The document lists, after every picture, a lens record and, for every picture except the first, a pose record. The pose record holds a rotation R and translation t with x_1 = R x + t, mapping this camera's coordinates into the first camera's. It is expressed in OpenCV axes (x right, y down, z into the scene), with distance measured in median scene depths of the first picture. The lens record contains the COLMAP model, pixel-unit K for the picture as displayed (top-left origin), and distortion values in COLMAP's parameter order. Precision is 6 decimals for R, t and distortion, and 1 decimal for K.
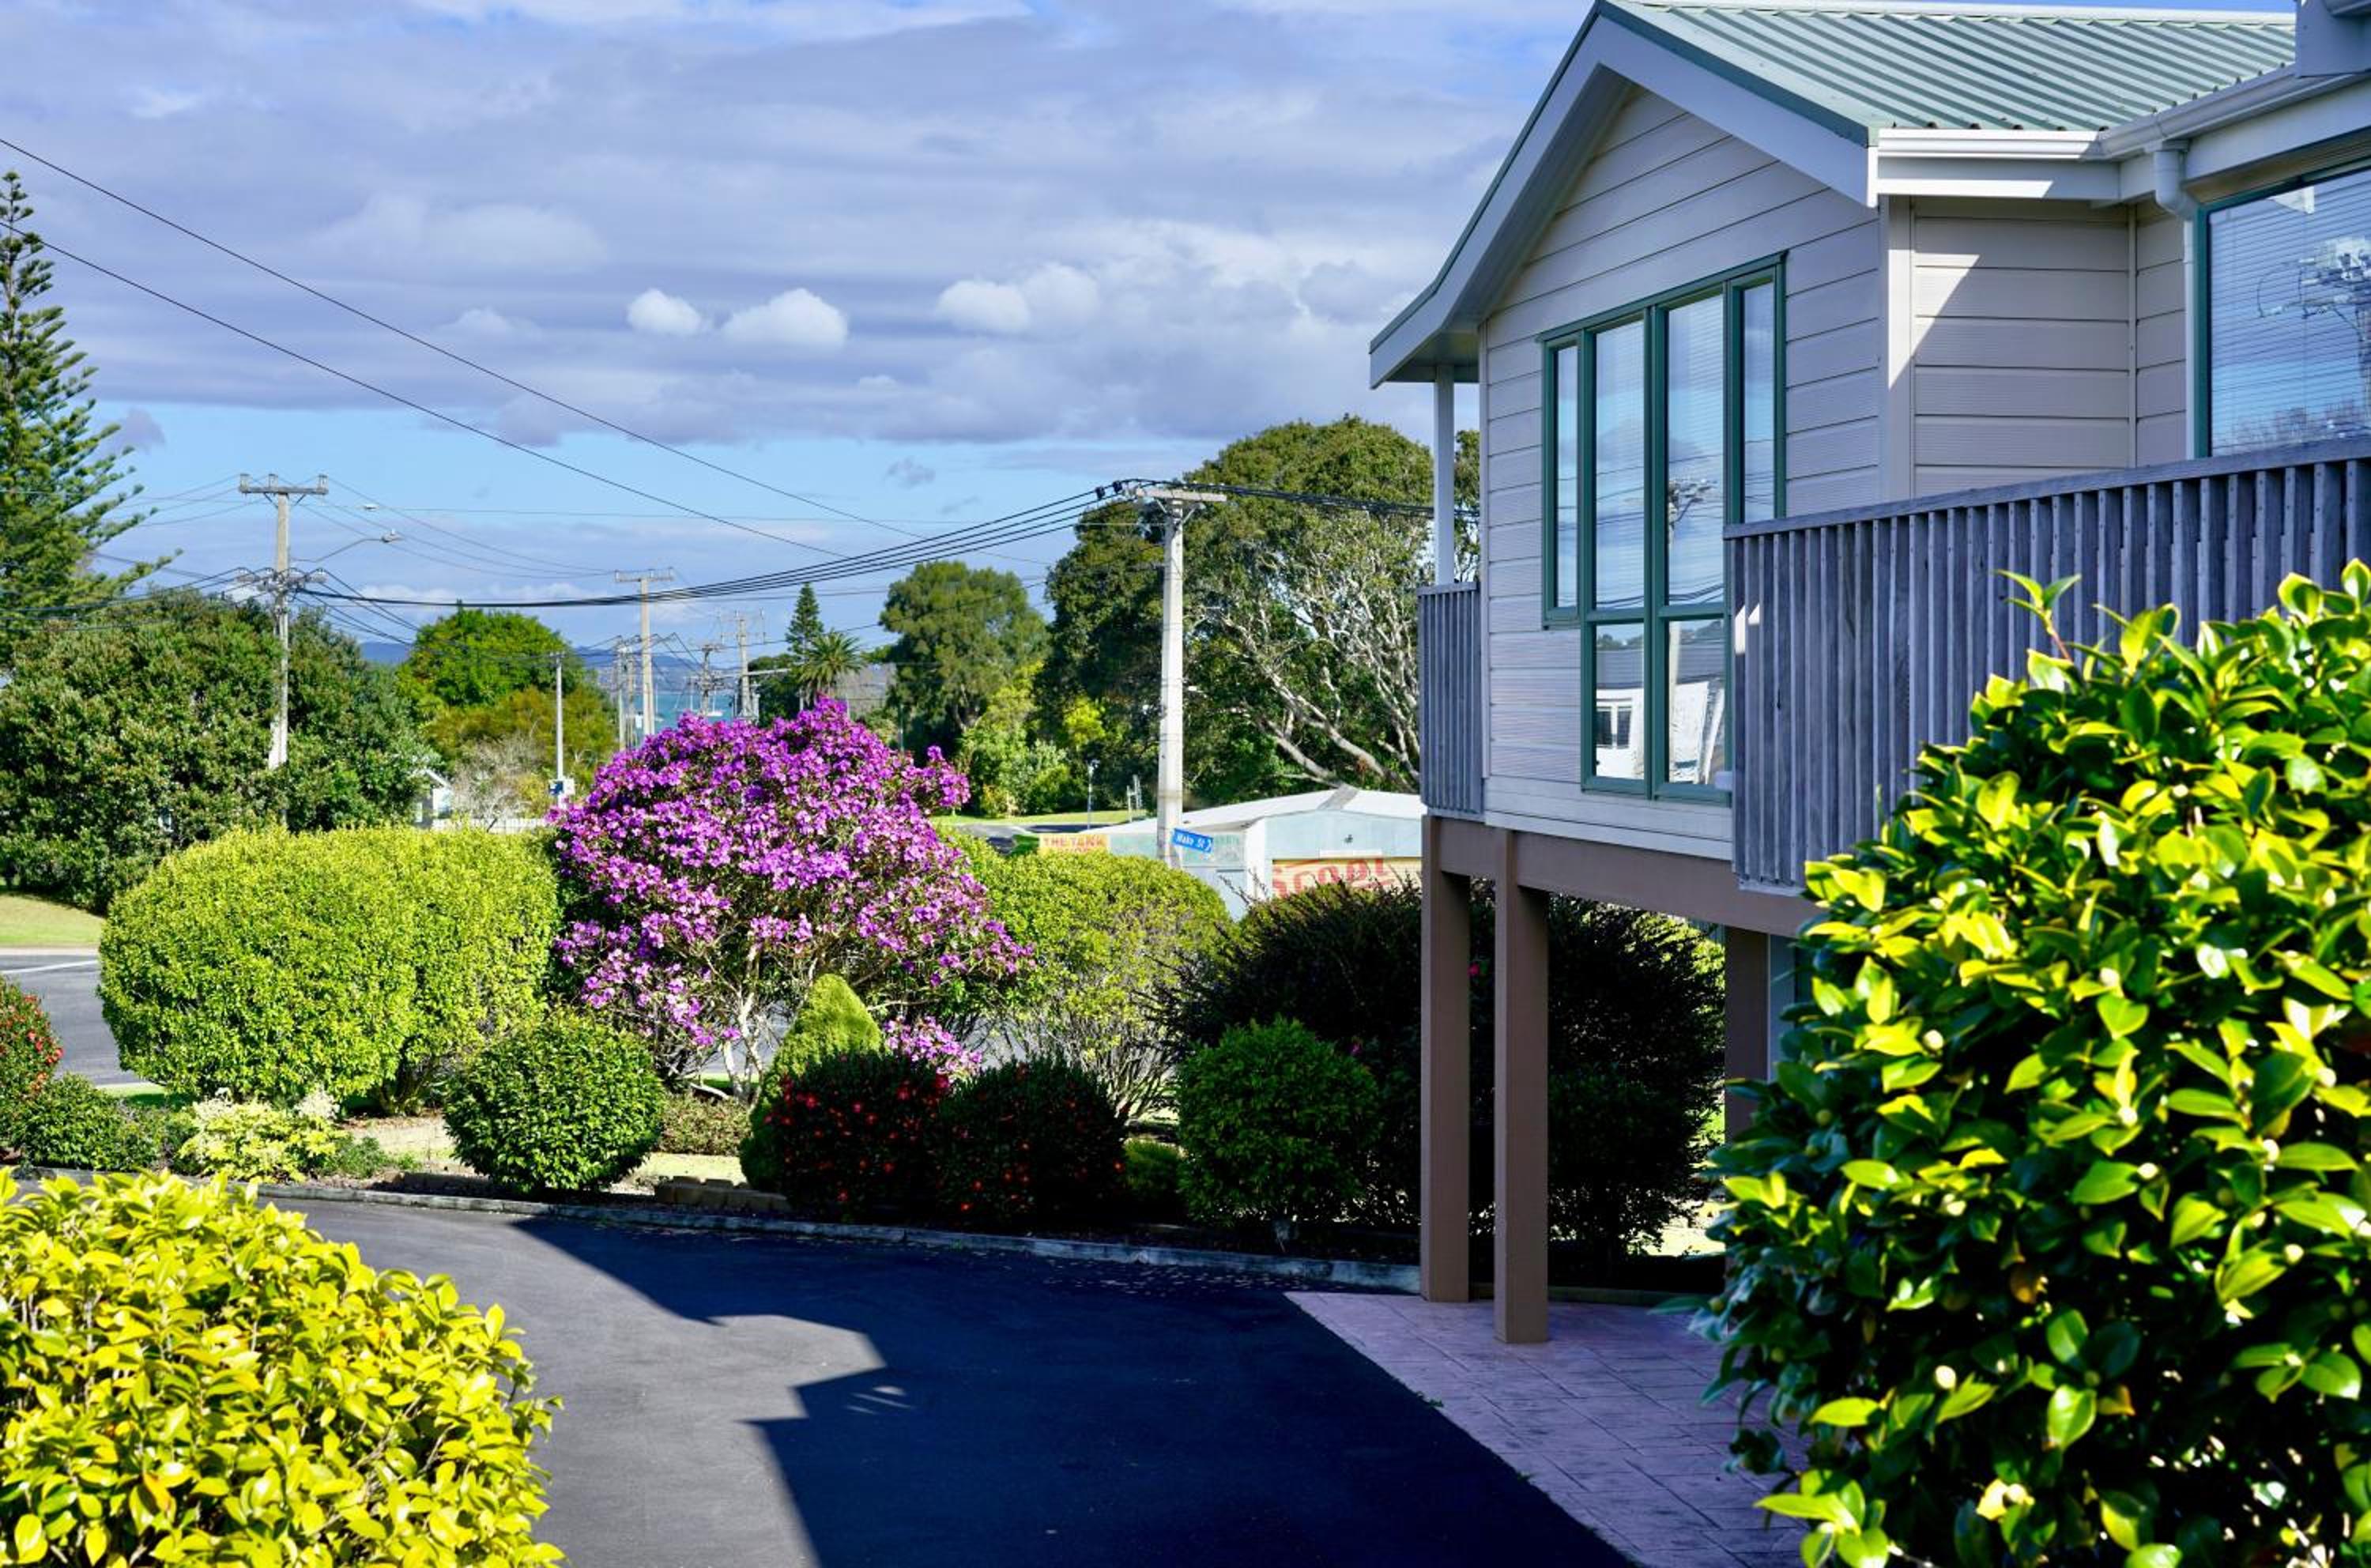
lens RADIAL K [[3833.4, 0, 1128.0], [0, 3833.4, 744.7], [0, 0, 1]] dist [-0.044211, 0.000000]
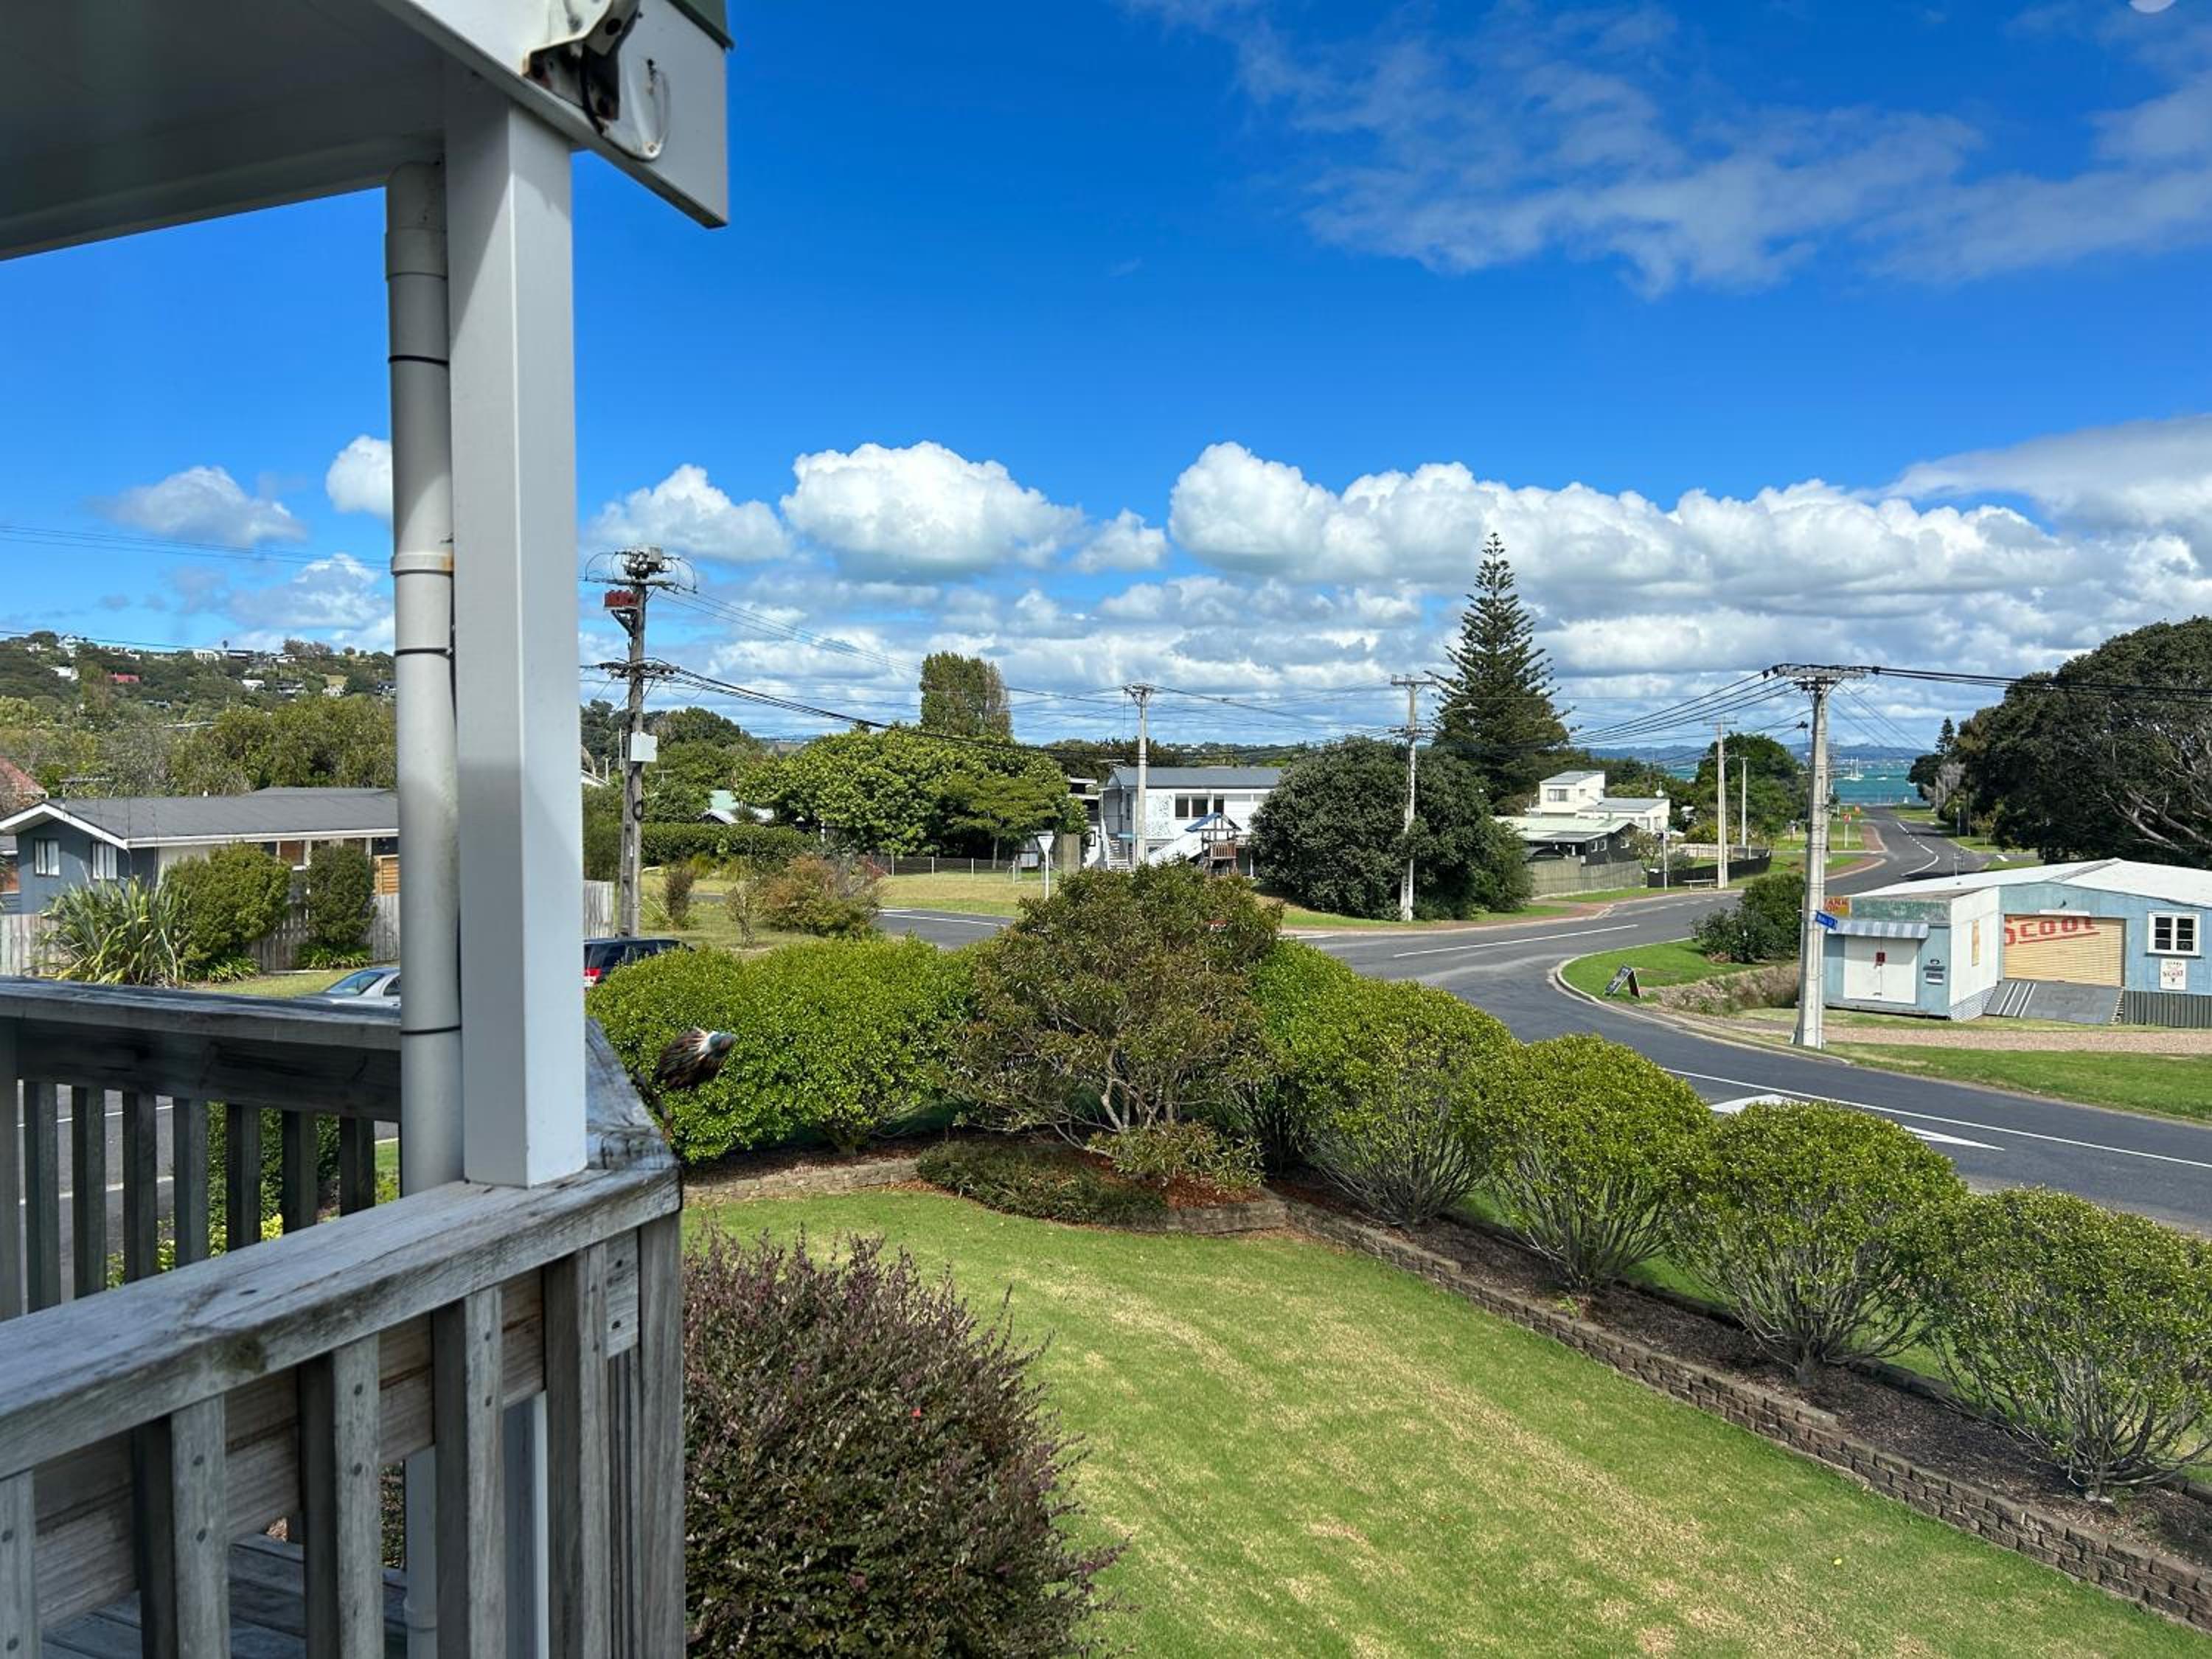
lens RADIAL K [[1655.9, 0, 1118.9], [0, 1655.9, 843.5], [0, 0, 1]] dist [0.052258, -0.004337]
pose [[0.843552, 0.027639, -0.536336, 0.205957], [-0.010363, 0.999327, 0.035200, -0.036349], [0.536948, -0.024135, 0.843270, 0.564894]]
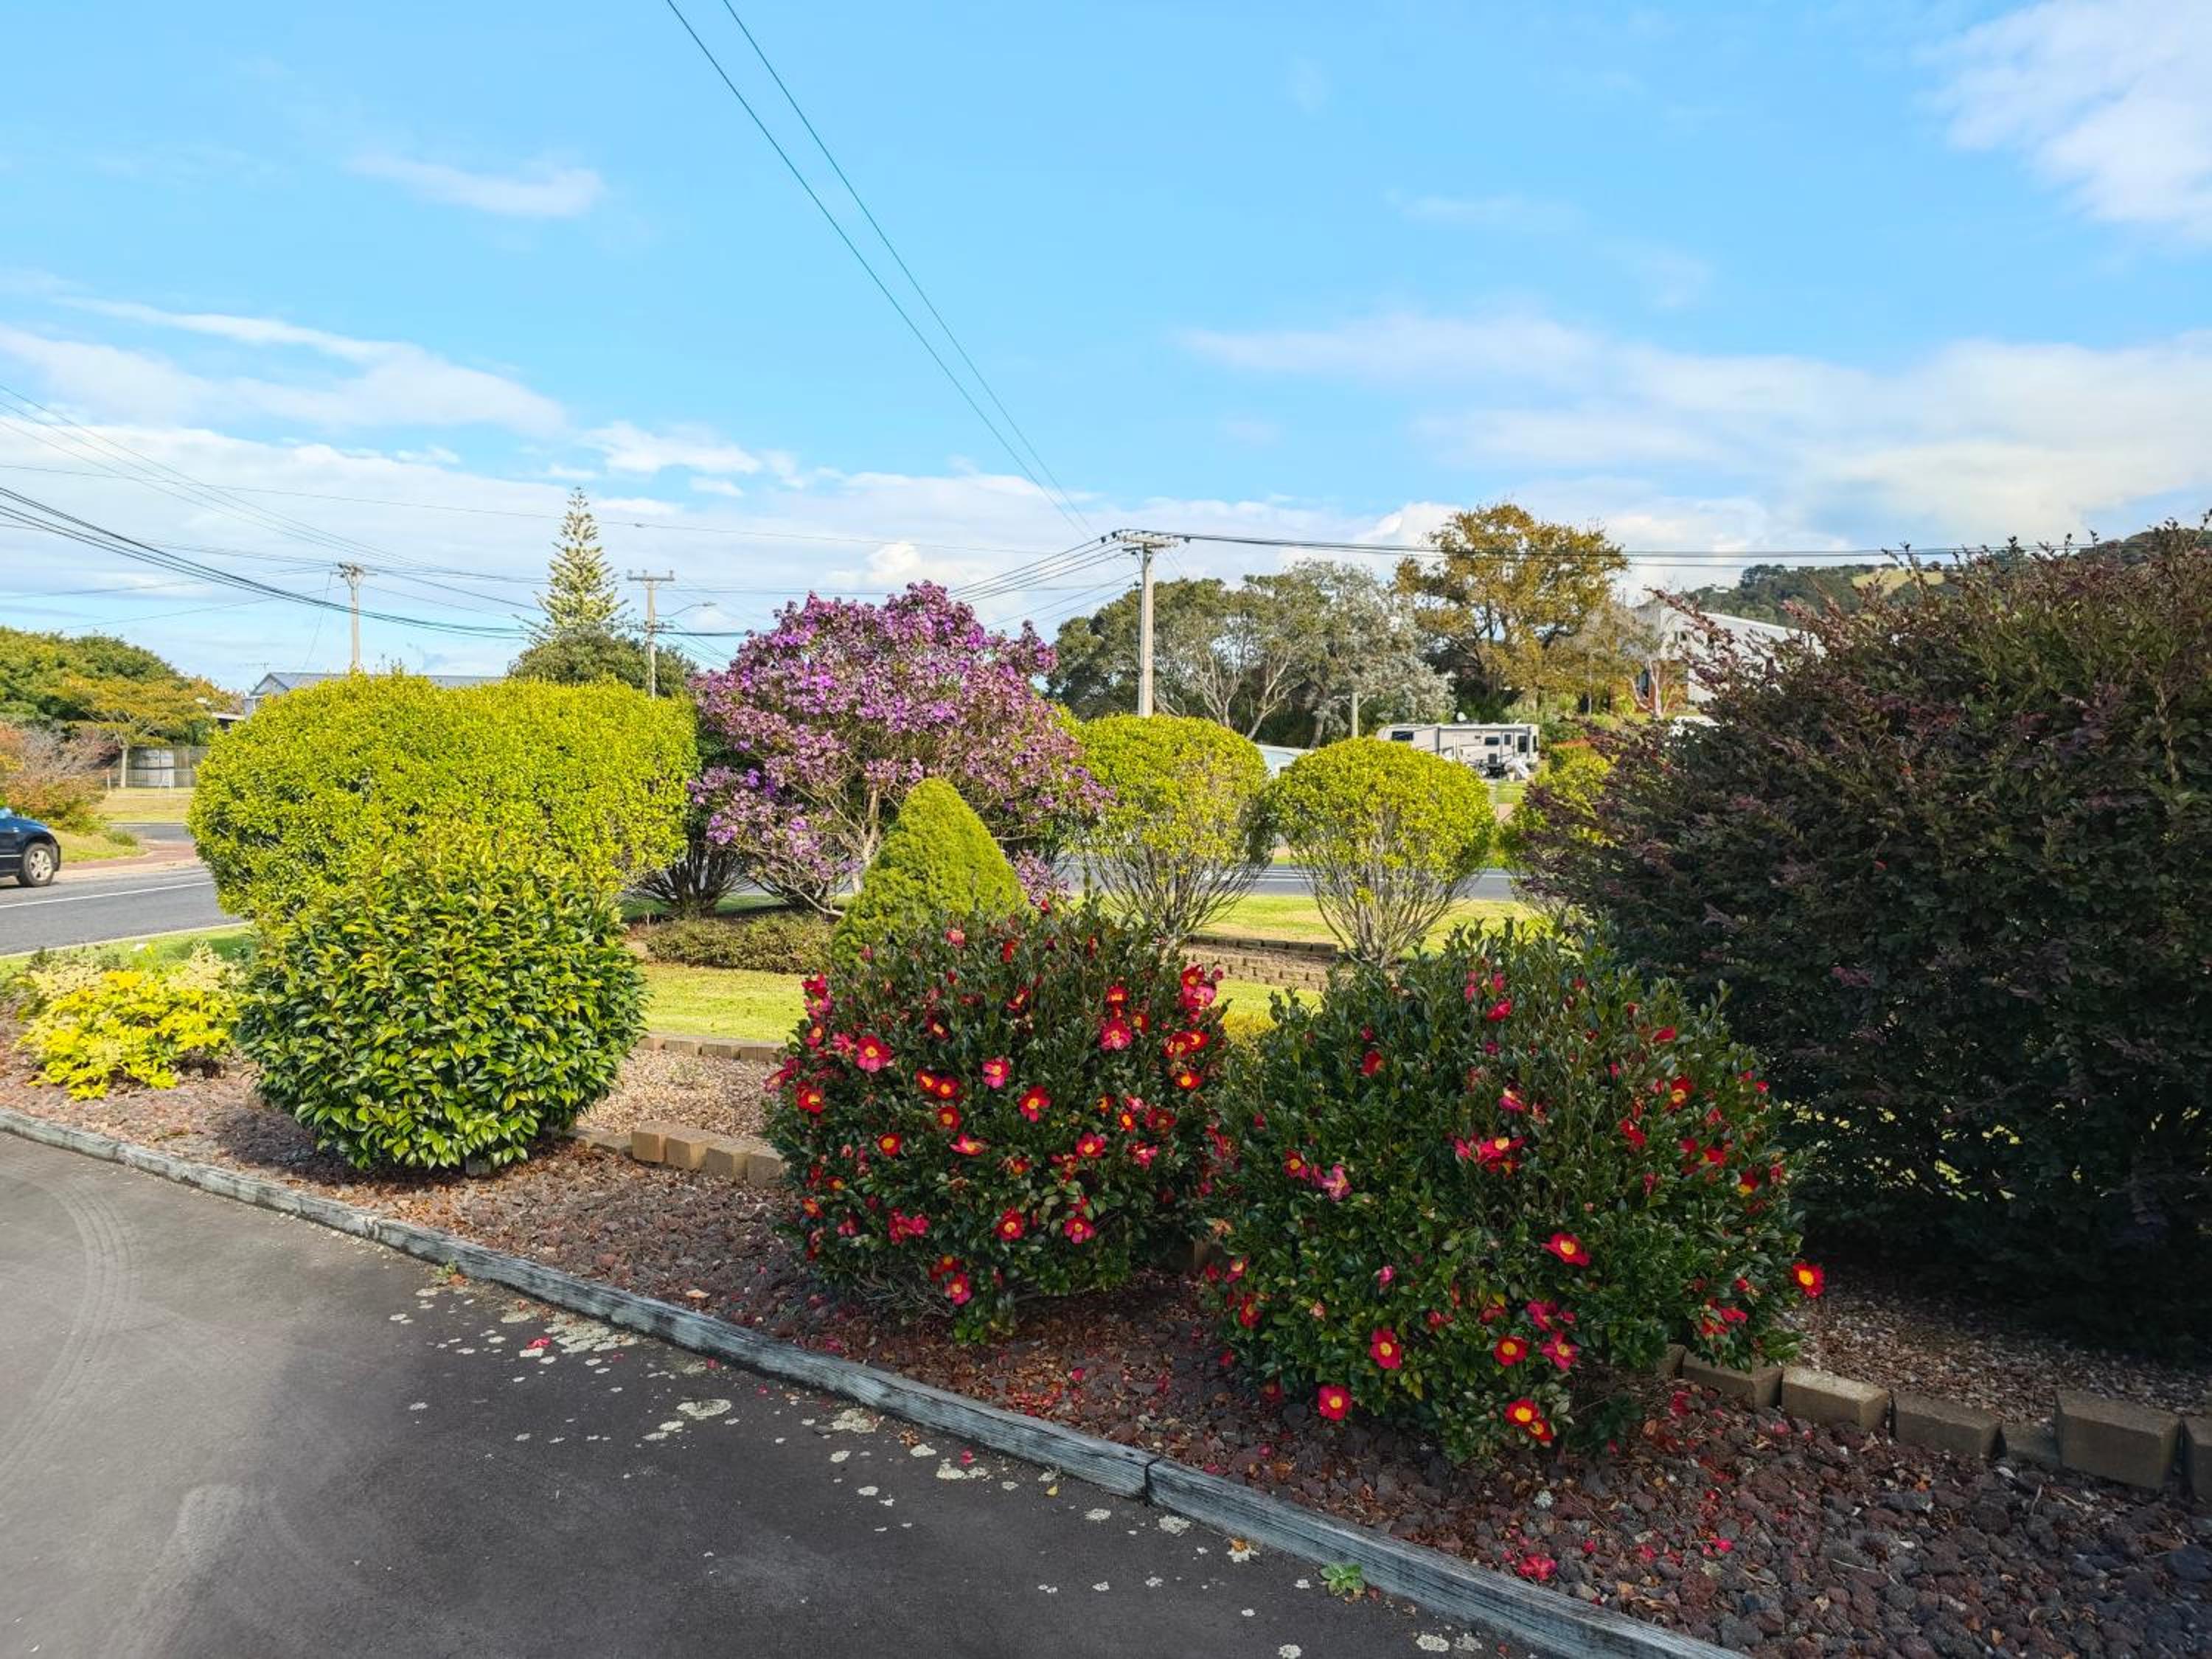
lens RADIAL K [[1492.5, 0, 1106.5], [0, 1492.5, 819.5], [0, 0, 1]] dist [0.022510, -0.000733]
pose [[0.999538, -0.004366, 0.030095, -0.042890], [0.002971, 0.998926, 0.046239, 0.042381], [-0.030265, -0.046128, 0.998477, 0.570857]]
